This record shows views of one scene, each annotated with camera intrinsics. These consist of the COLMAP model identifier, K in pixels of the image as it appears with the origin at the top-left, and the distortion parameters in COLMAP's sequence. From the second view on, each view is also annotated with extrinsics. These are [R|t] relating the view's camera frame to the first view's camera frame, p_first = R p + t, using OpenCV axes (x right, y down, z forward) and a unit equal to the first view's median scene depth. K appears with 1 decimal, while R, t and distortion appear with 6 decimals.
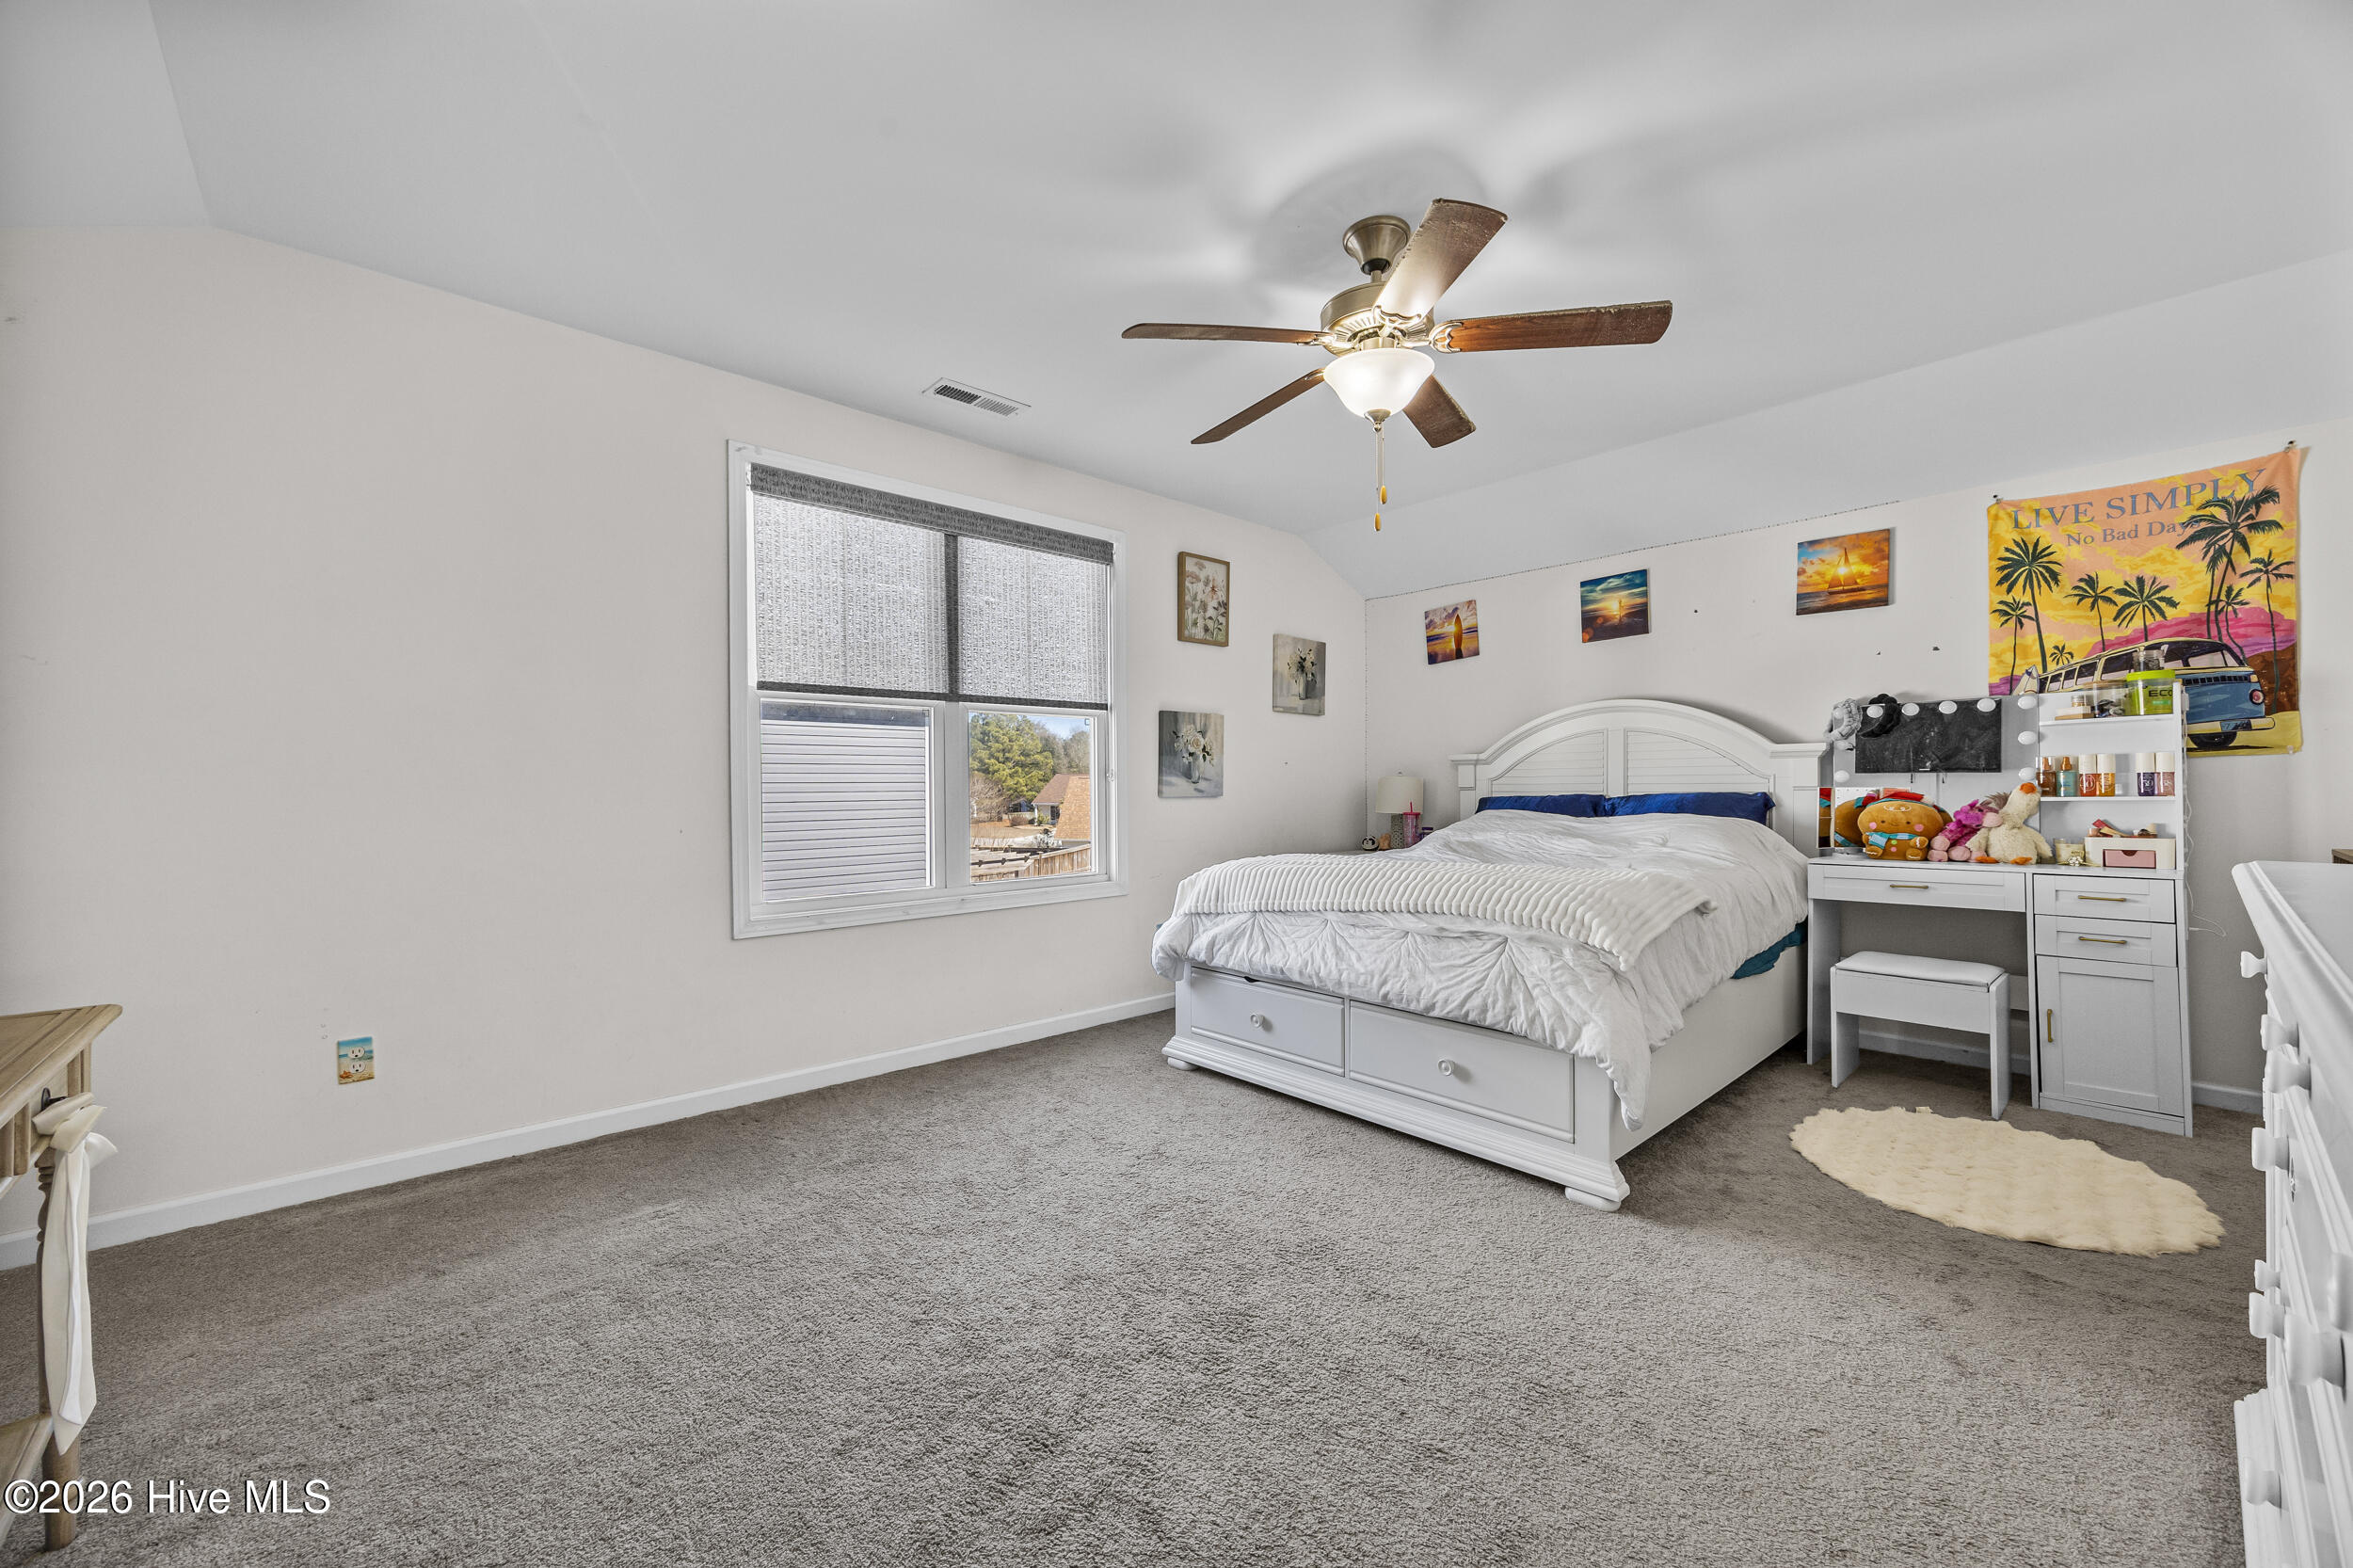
lens RADIAL K [[897.1, 0, 1165.8], [0, 897.1, 785.0], [0, 0, 1]] dist [-0.003841, -0.000055]
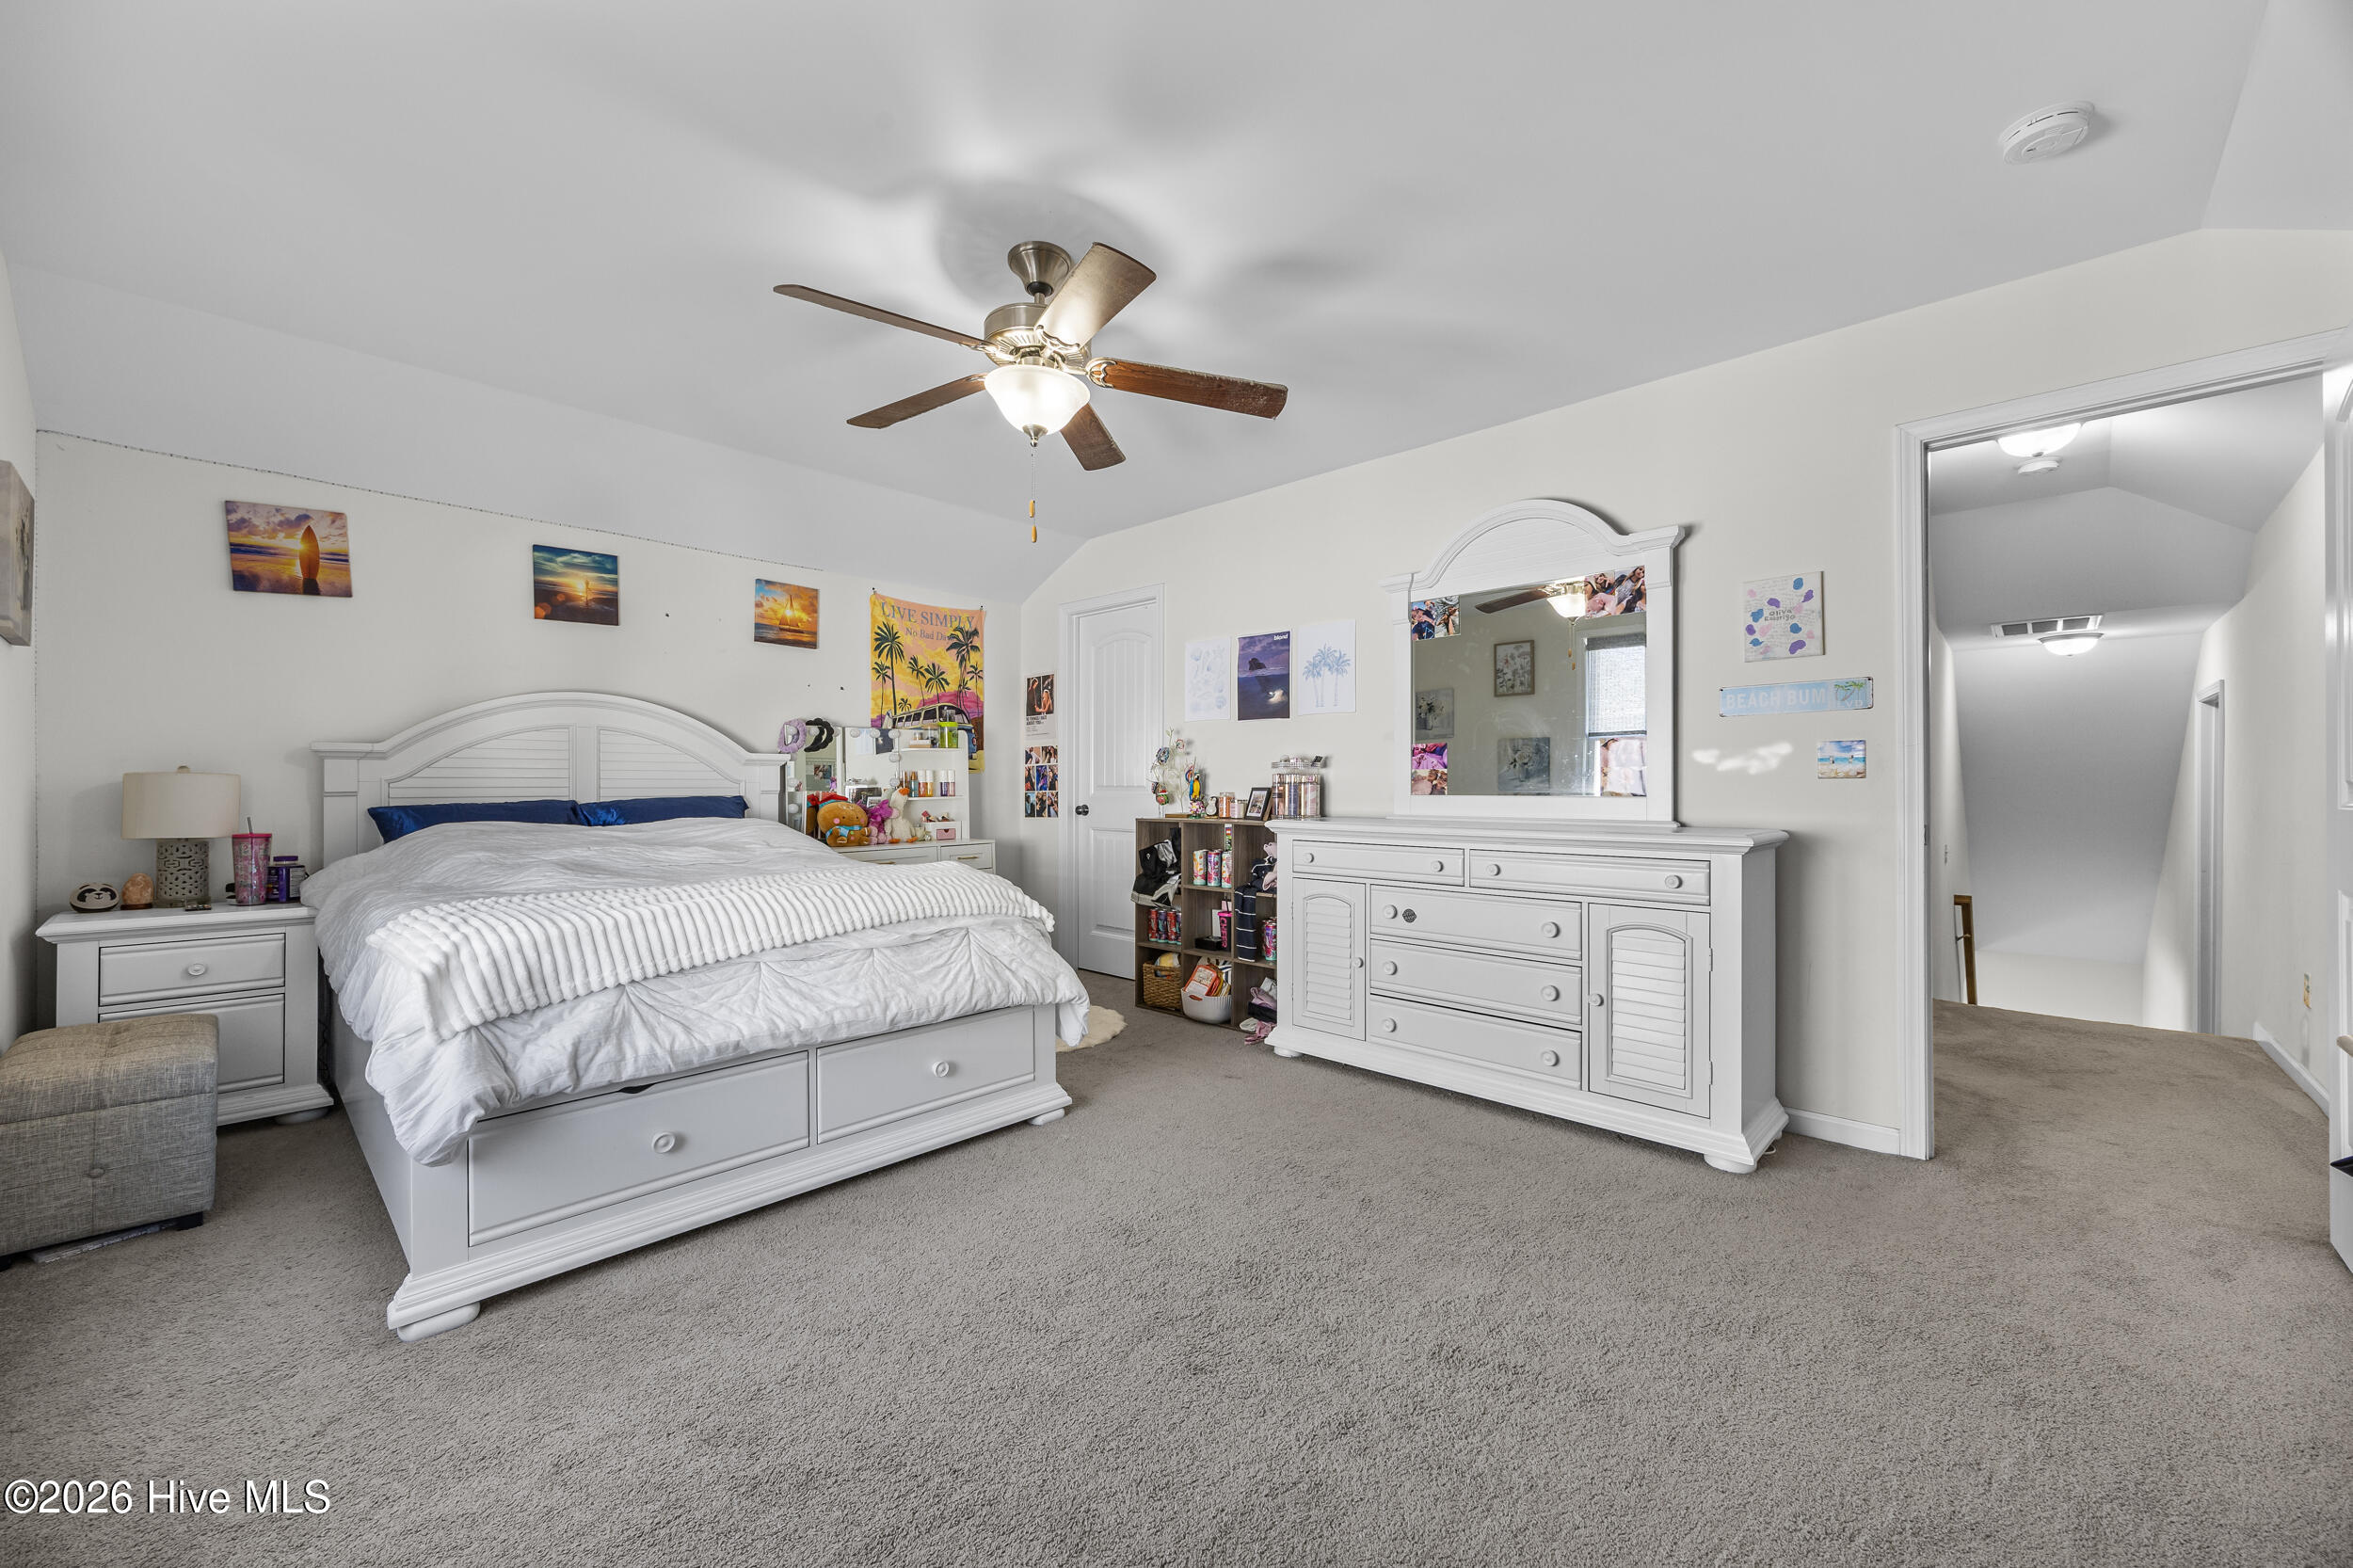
lens RADIAL K [[897.1, 0, 1183.5], [0, 897.1, 783.6], [0, 0, 1]] dist [-0.003841, -0.000055]
pose [[-0.081074, 0.008308, 0.996673, -0.562586], [-0.001019, 0.999964, -0.008418, 0.001927], [-0.996708, -0.001698, -0.081063, 0.637450]]
